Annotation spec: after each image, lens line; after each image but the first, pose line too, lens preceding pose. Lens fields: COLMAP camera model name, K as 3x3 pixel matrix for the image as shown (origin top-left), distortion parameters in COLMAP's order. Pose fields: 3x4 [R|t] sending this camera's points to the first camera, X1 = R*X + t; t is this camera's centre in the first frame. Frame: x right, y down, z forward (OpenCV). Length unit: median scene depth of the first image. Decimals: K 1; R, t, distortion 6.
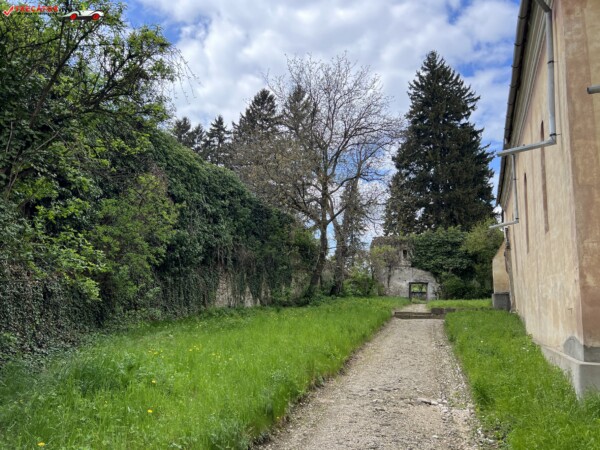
lens RADIAL K [[447.4, 0, 295.4], [0, 447.4, 225.8], [0, 0, 1]] dist [0.074324, -0.080369]
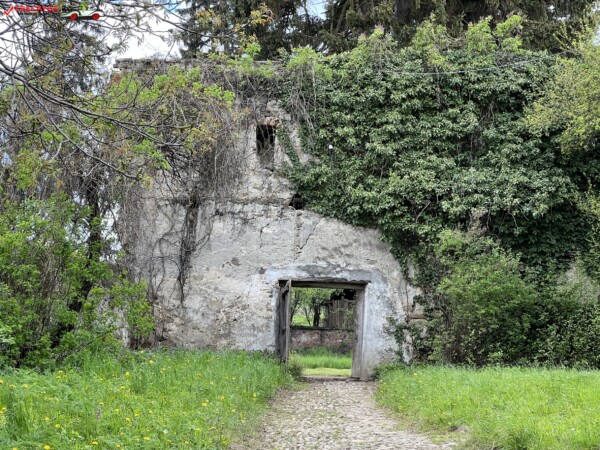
lens RADIAL K [[1329.8, 0, 300.5], [0, 1329.8, 224.6], [0, 0, 1]] dist [0.146986, 0.000000]
pose [[0.957944, 0.024062, 0.285946, 0.088067], [-0.044798, 0.996800, 0.066199, 0.060661], [-0.283438, -0.076225, 0.955956, 0.421691]]
